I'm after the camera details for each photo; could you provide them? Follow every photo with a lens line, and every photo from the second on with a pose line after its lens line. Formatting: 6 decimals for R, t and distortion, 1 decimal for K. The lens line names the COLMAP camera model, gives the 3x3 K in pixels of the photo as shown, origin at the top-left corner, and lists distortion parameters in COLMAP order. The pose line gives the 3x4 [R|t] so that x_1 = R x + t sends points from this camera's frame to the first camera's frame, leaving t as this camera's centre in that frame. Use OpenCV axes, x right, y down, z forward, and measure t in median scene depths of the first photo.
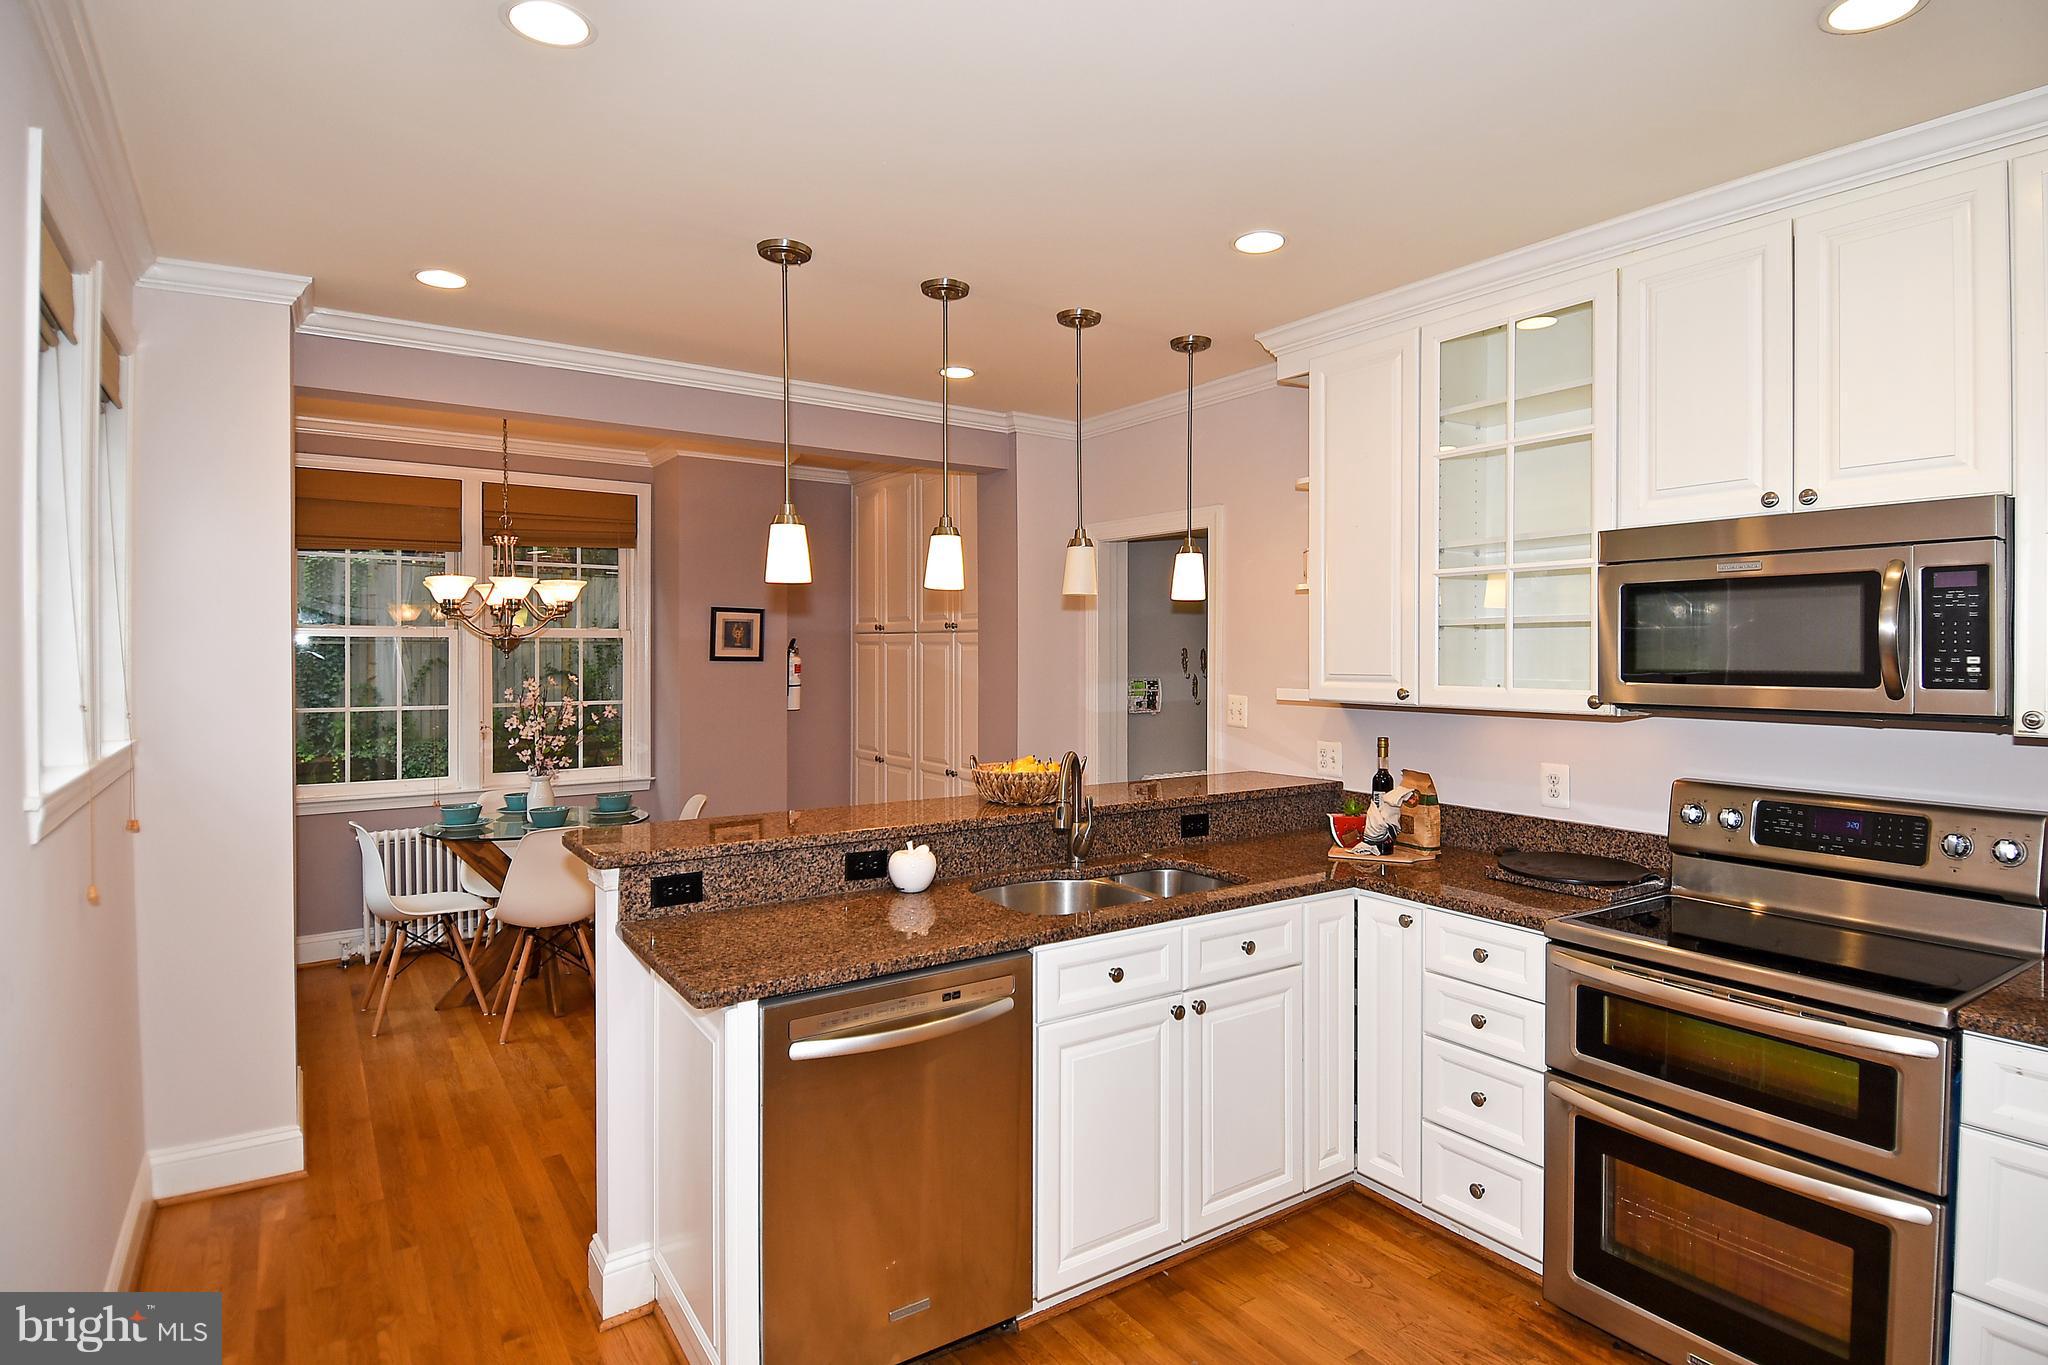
lens RADIAL K [[1098.3, 0, 1066.2], [0, 1098.3, 644.6], [0, 0, 1]] dist [0.065272, -0.067419]
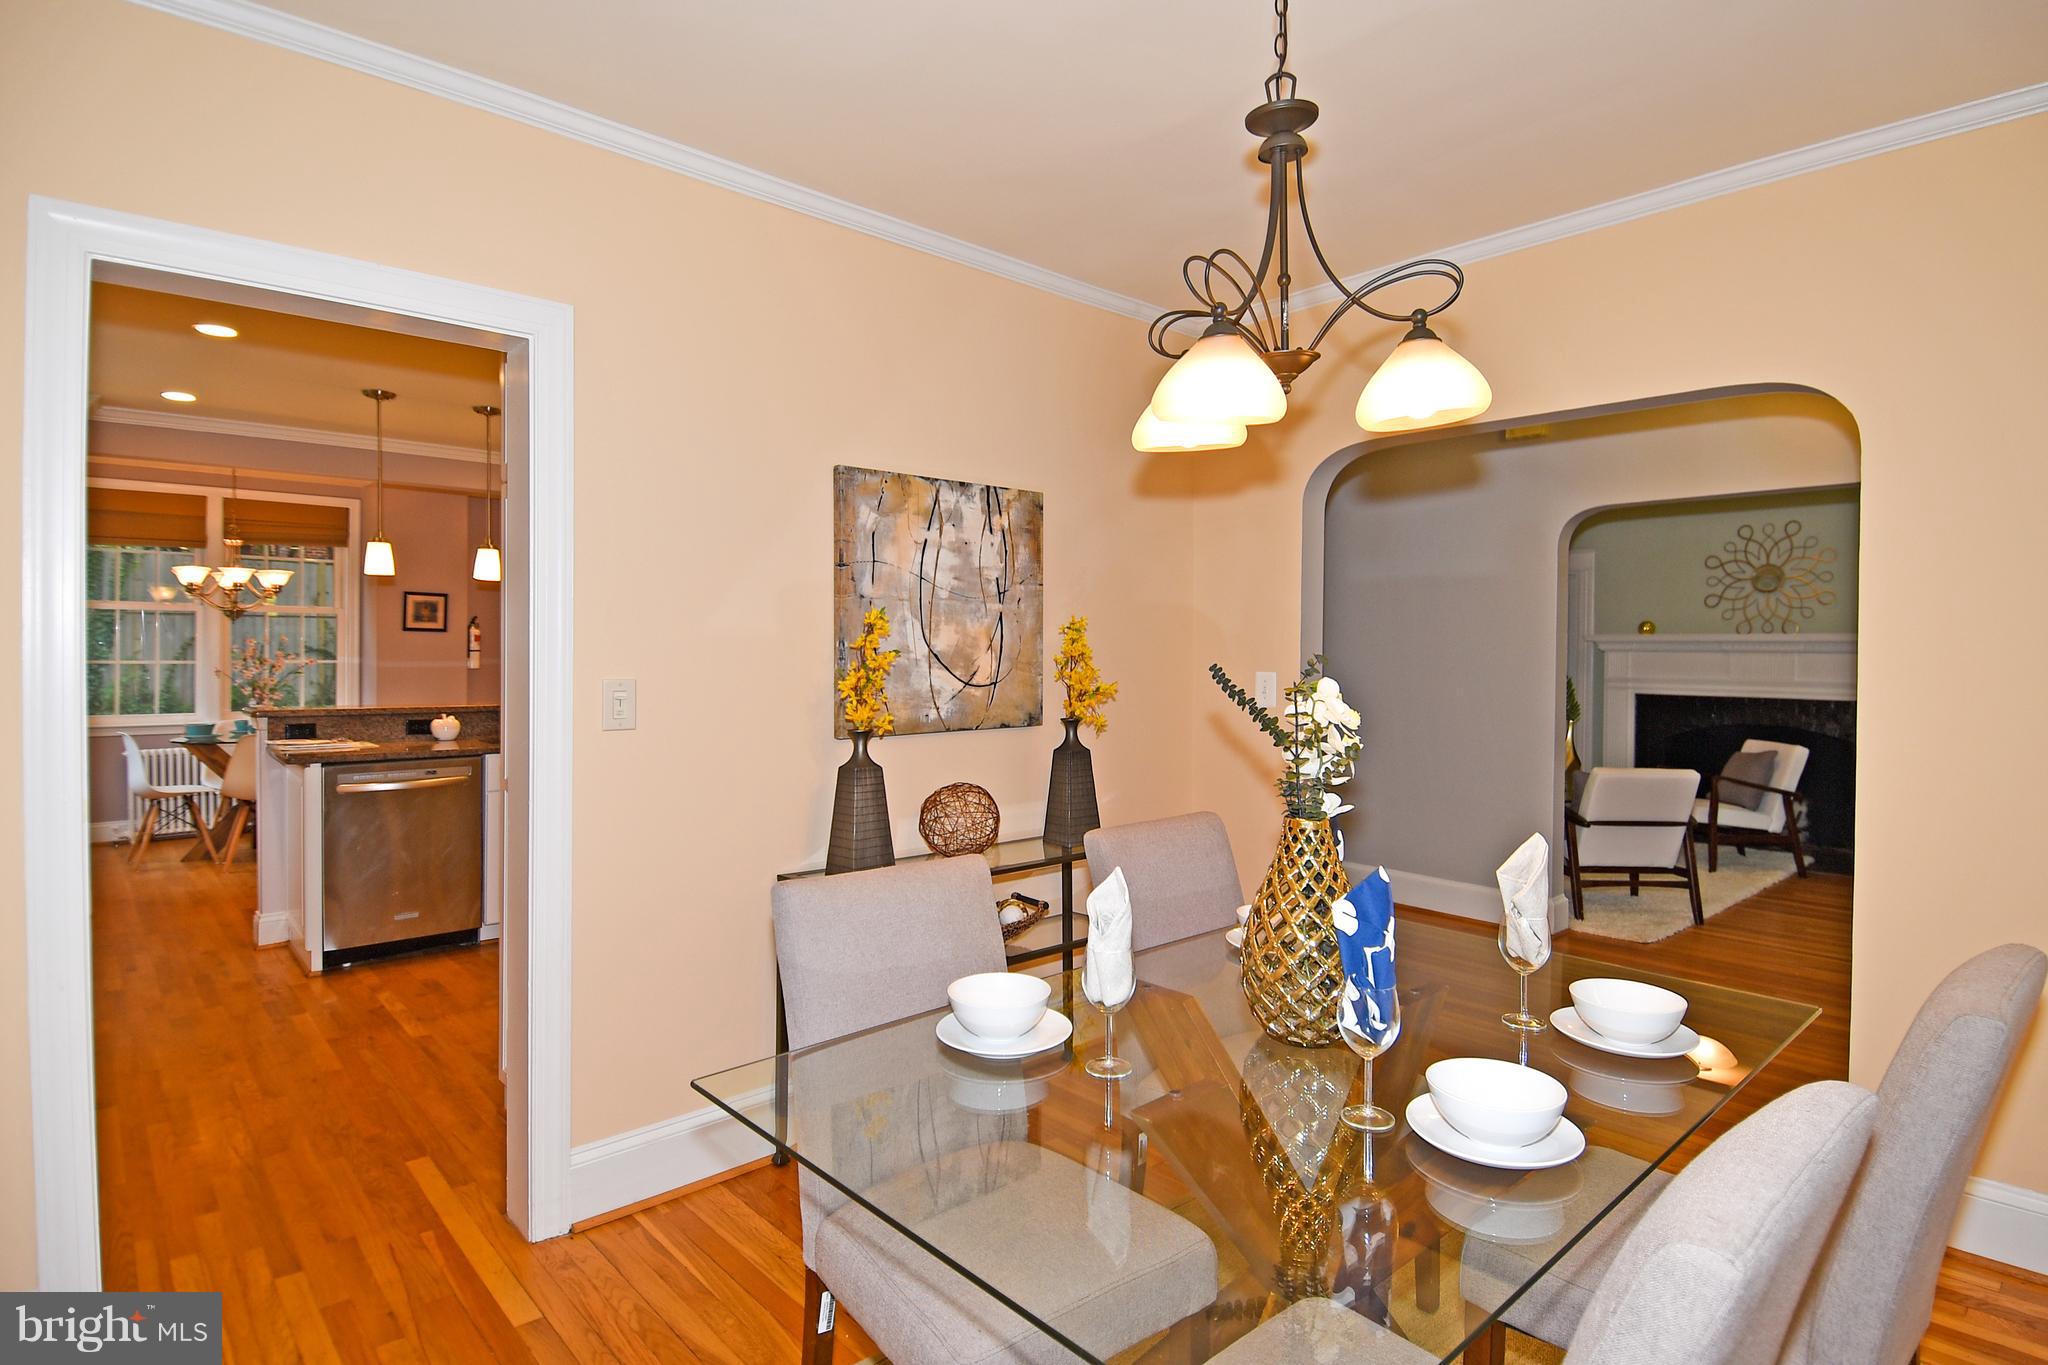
lens RADIAL K [[1098.3, 0, 1066.2], [0, 1098.3, 644.6], [0, 0, 1]] dist [0.065272, -0.067419]
pose [[0.990636, 0.006680, 0.136369, 0.627596], [-0.006931, 0.999975, 0.001366, 0.050191], [-0.136357, -0.002298, 0.990657, -0.989954]]
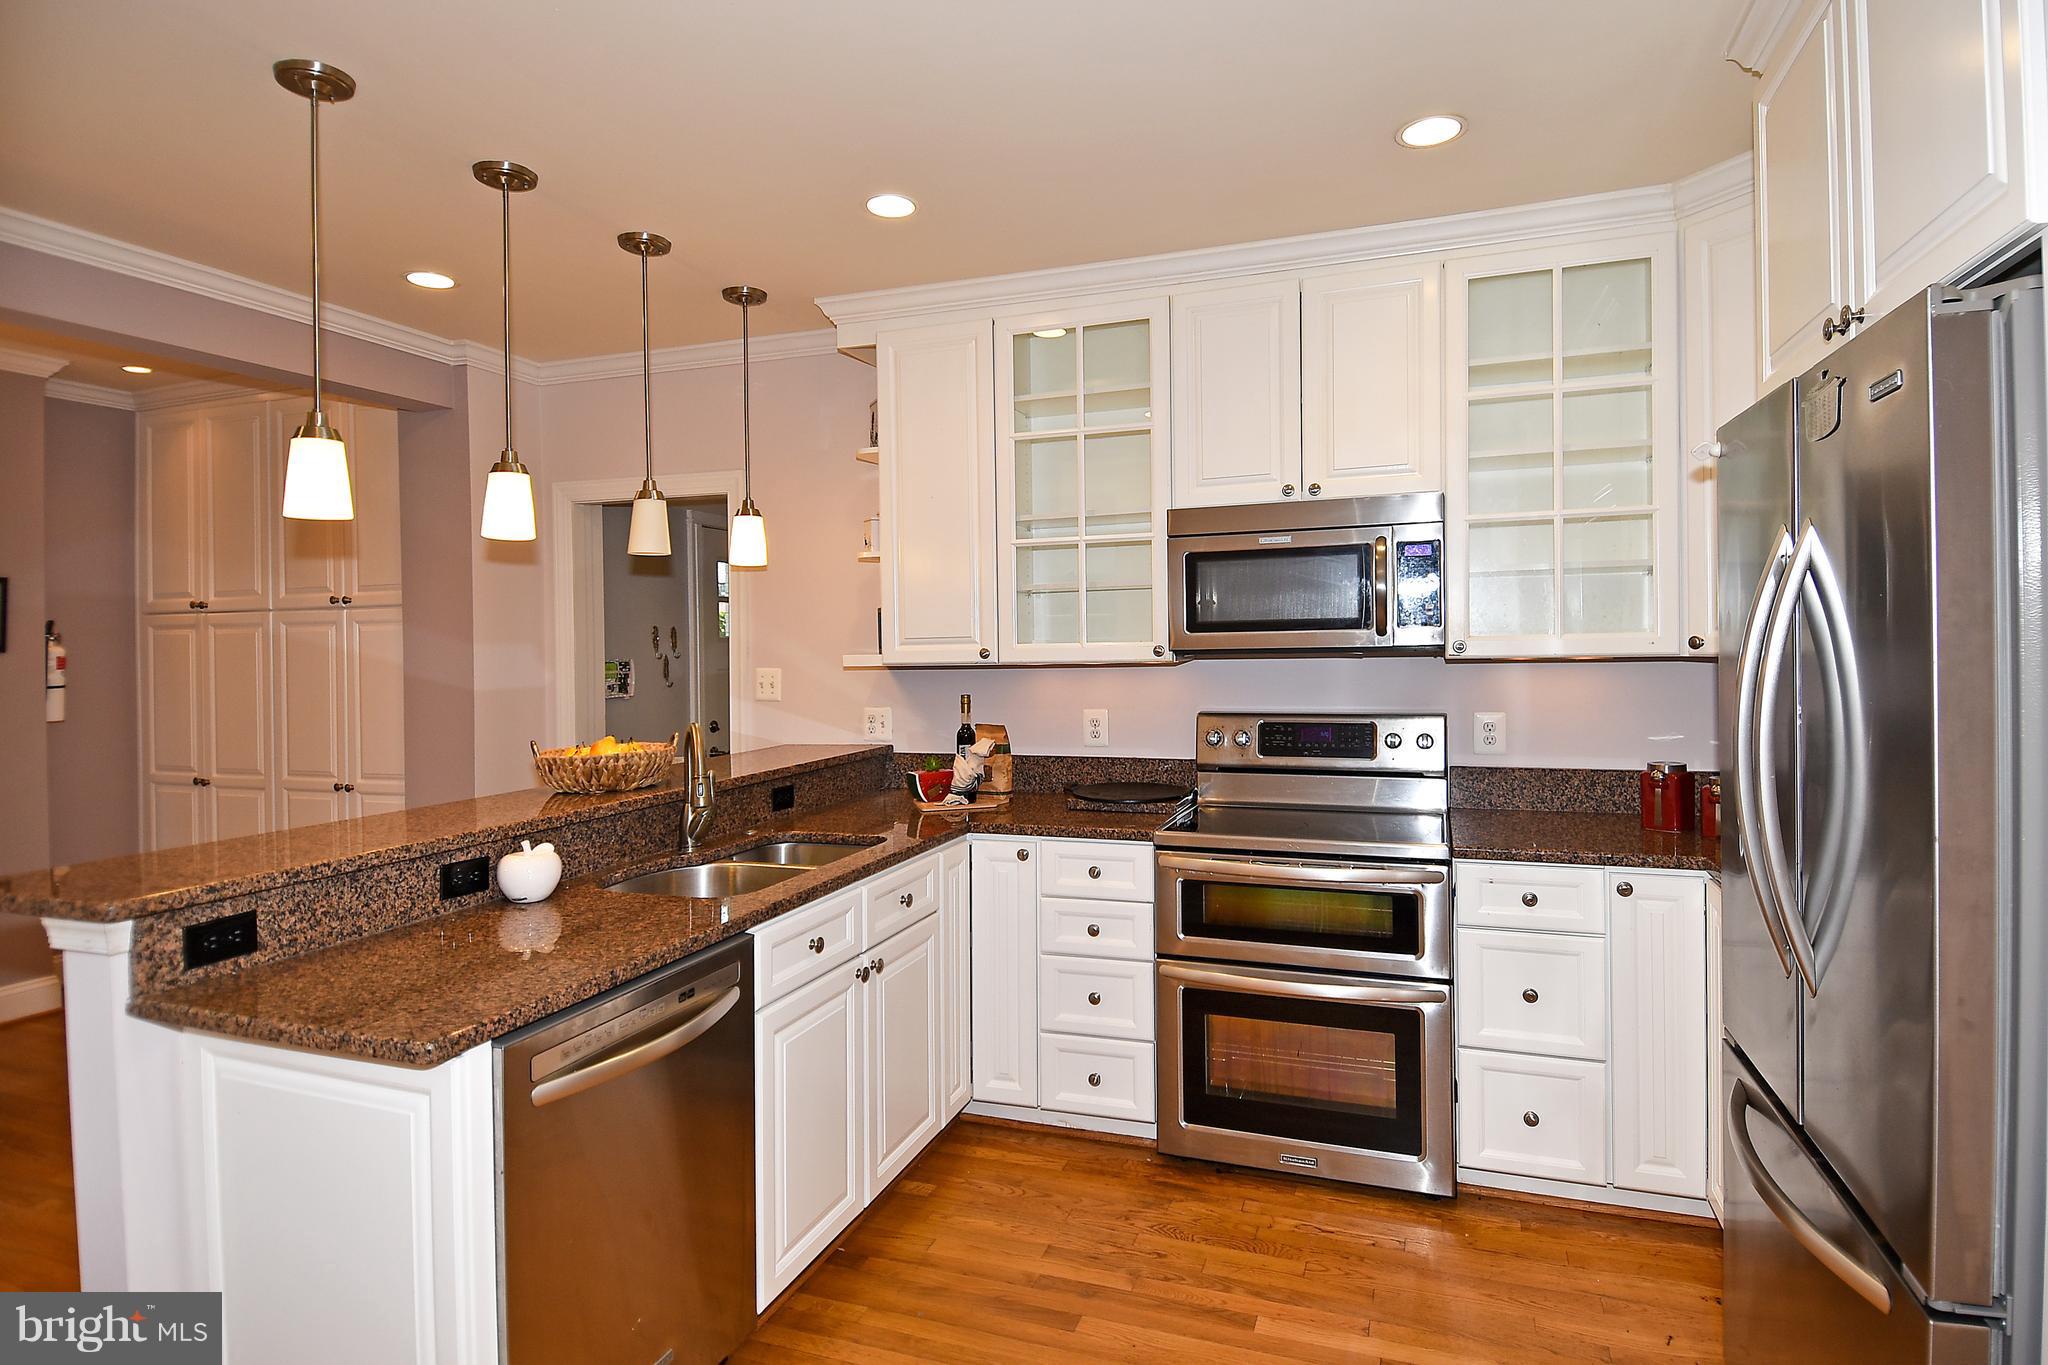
lens RADIAL K [[1078.9, 0, 1089.3], [0, 1078.9, 633.8], [0, 0, 1]] dist [0.069022, -0.058498]
pose [[0.806384, -0.013642, 0.591235, -0.278739], [0.016716, 0.999860, 0.000272, 0.031119], [-0.591156, 0.009663, 0.806500, 0.093127]]
